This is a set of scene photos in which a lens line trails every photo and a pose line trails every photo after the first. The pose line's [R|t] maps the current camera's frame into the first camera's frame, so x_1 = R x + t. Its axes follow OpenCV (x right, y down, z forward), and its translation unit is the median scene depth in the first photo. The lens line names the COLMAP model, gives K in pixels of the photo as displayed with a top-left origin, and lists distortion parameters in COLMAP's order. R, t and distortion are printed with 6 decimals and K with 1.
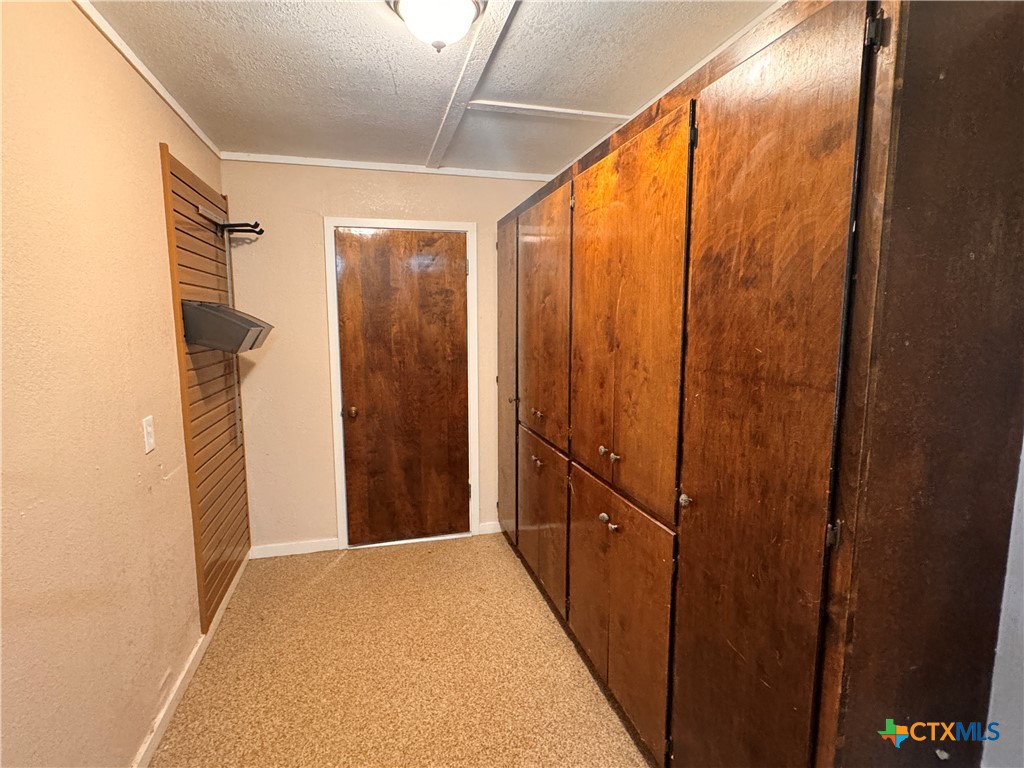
lens RADIAL K [[538.6, 0, 512.0], [0, 538.6, 386.8], [0, 0, 1]] dist [-0.000855, 0.000996]
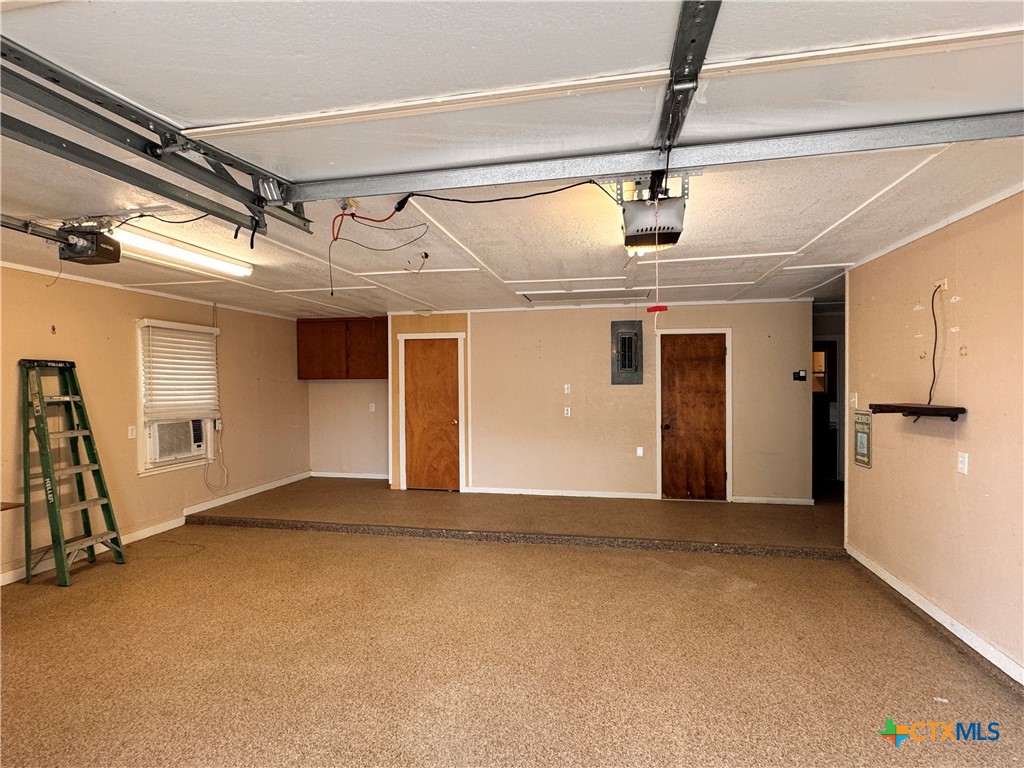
lens RADIAL K [[538.6, 0, 512.0], [0, 538.6, 386.8], [0, 0, 1]] dist [-0.000855, 0.000996]
pose [[0.897025, -0.001675, -0.441976, 0.082802], [-0.049408, 0.993345, -0.104041, 0.115655], [0.439209, 0.115165, 0.890973, -1.066102]]
